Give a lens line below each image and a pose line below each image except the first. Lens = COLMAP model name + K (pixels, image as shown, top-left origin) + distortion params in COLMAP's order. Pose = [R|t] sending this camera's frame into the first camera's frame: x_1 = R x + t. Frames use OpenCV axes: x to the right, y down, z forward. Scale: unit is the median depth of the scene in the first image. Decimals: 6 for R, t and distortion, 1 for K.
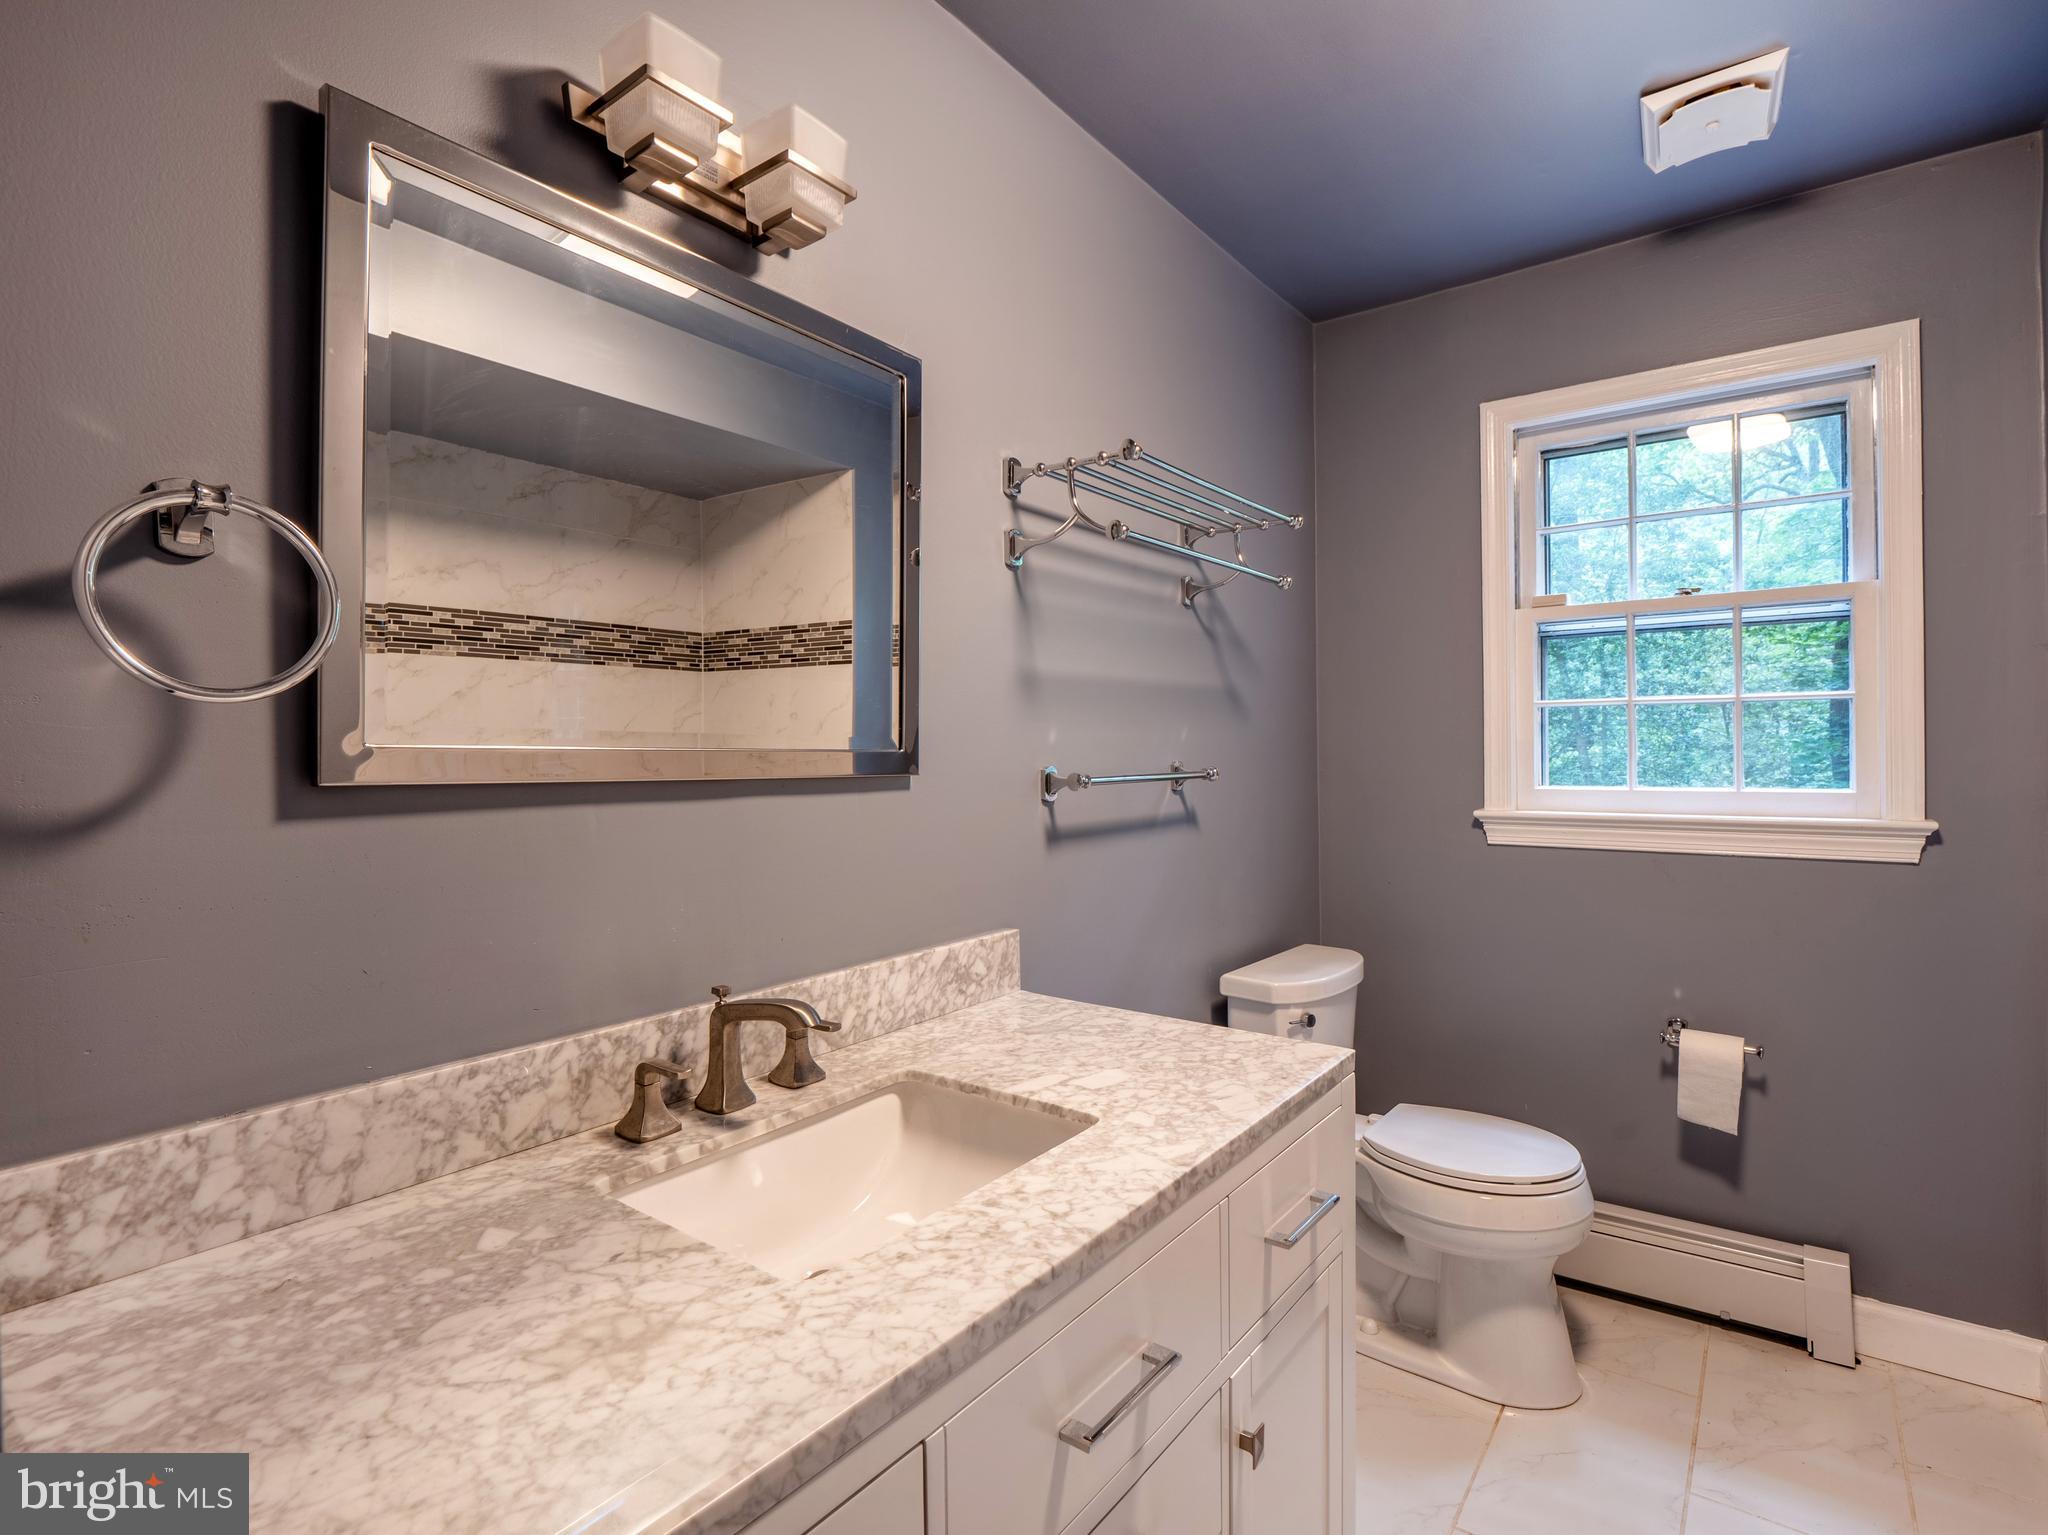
lens RADIAL K [[1009.0, 0, 1017.0], [0, 1009.0, 762.8], [0, 0, 1]] dist [-0.009270, -0.004830]
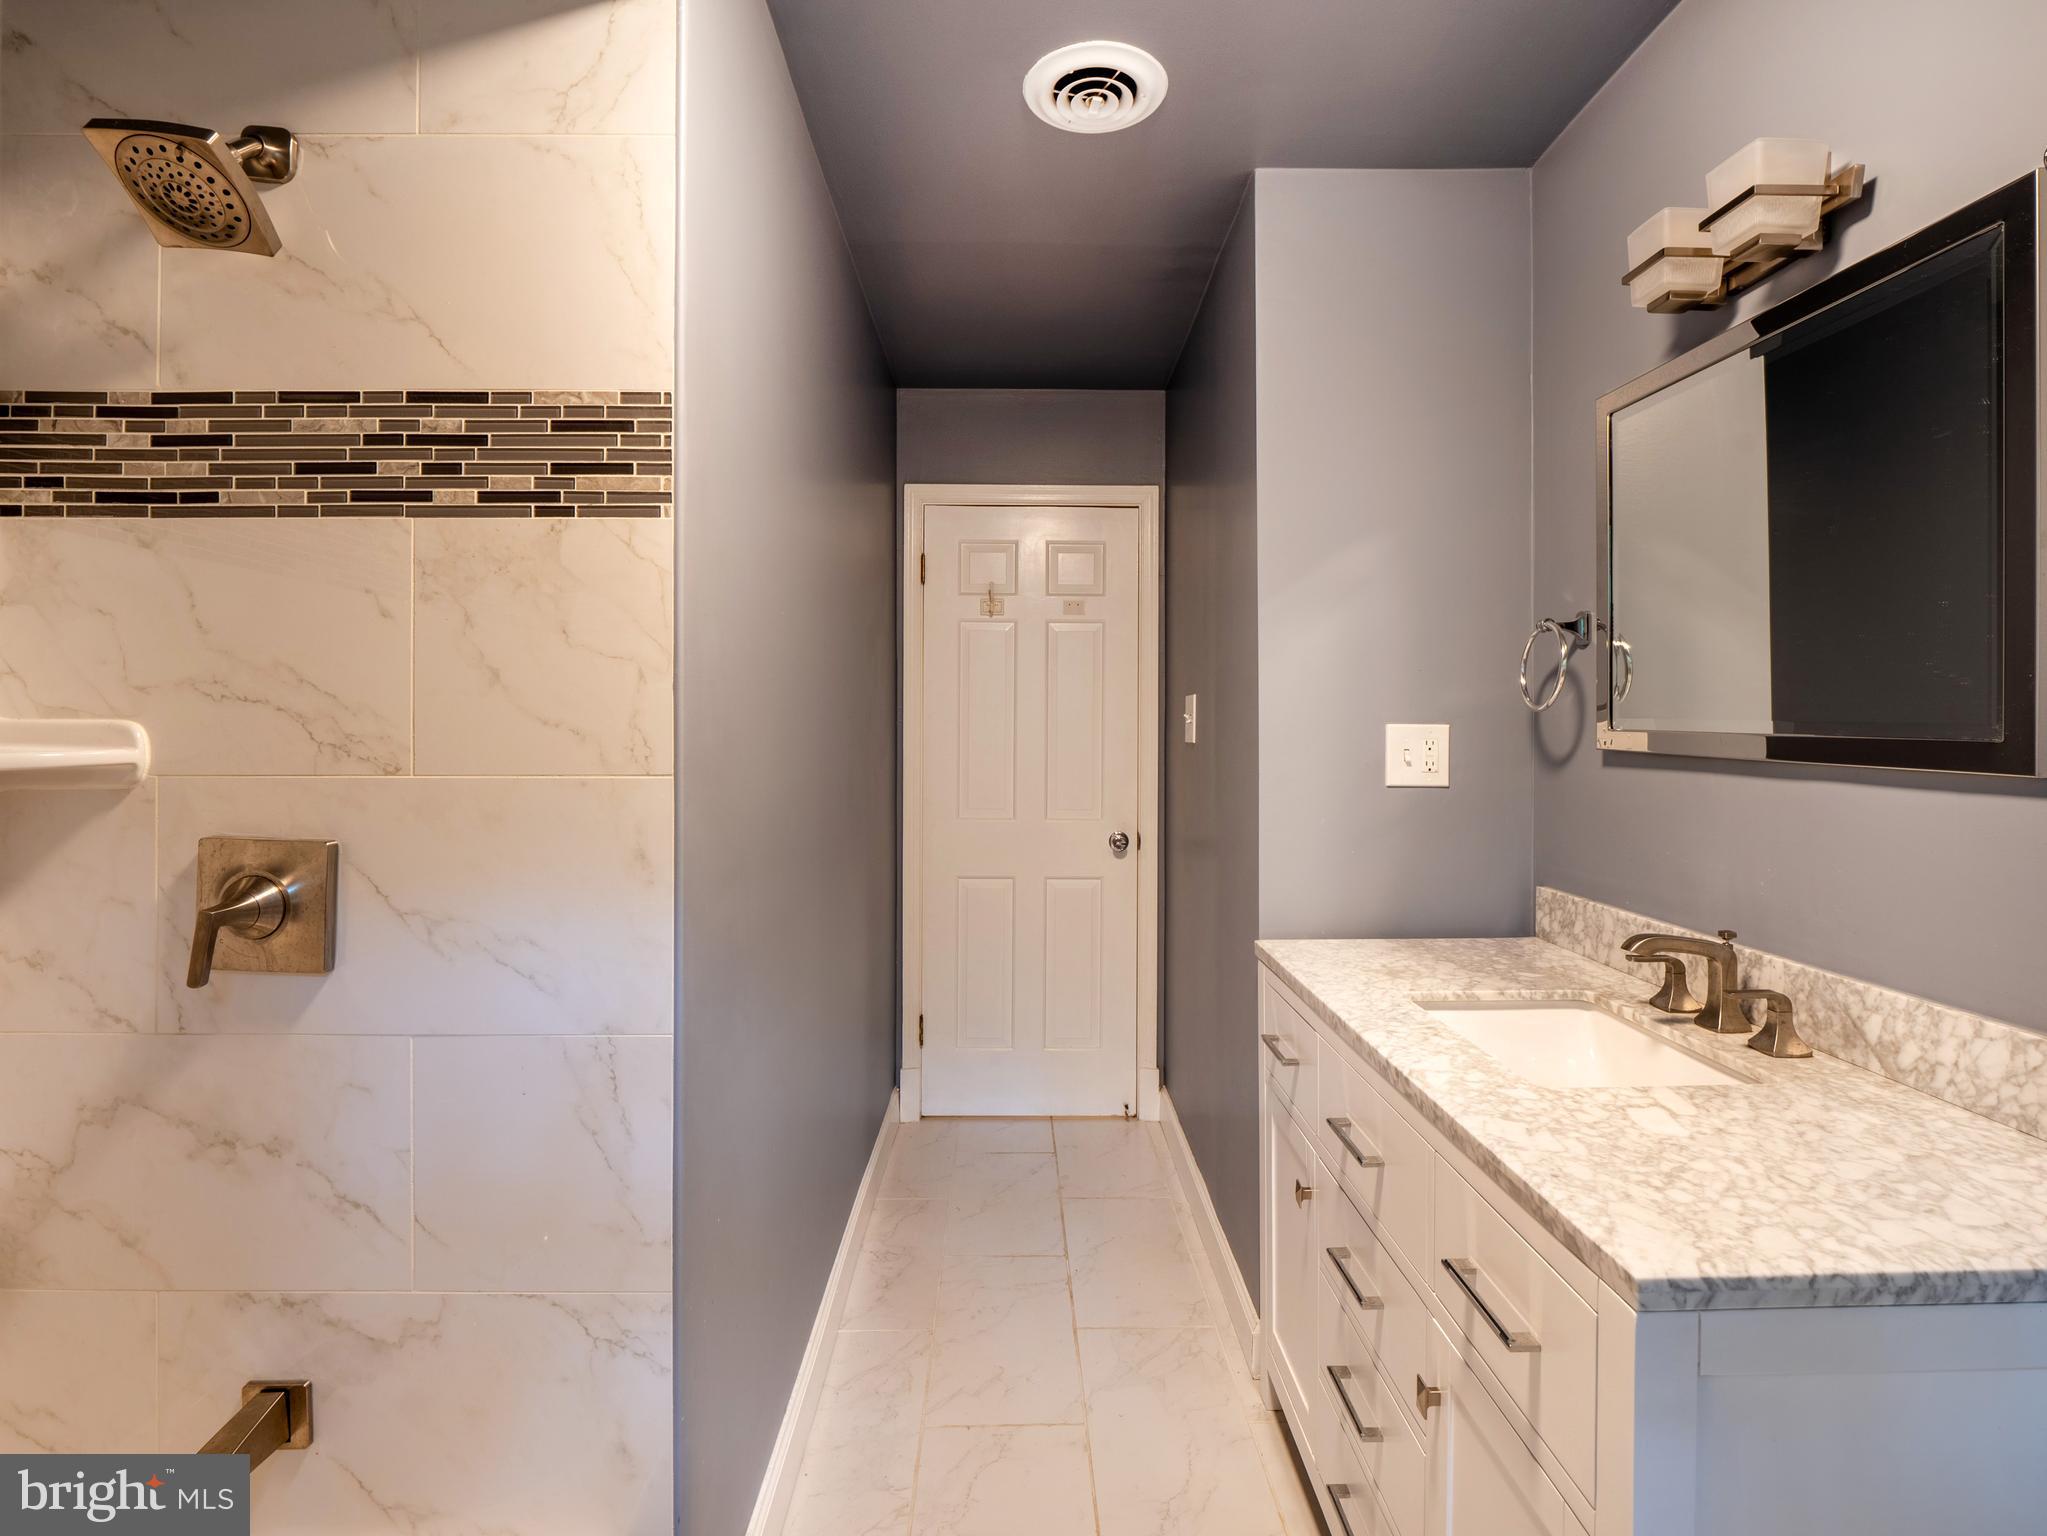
lens RADIAL K [[1008.5, 0, 1022.9], [0, 1008.5, 764.1], [0, 0, 1]] dist [-0.009270, -0.004830]
pose [[-0.786734, 0.035144, -0.616291, 1.035233], [0.002651, 0.998561, 0.053558, -0.041469], [0.617286, 0.040502, -0.785695, 1.327312]]
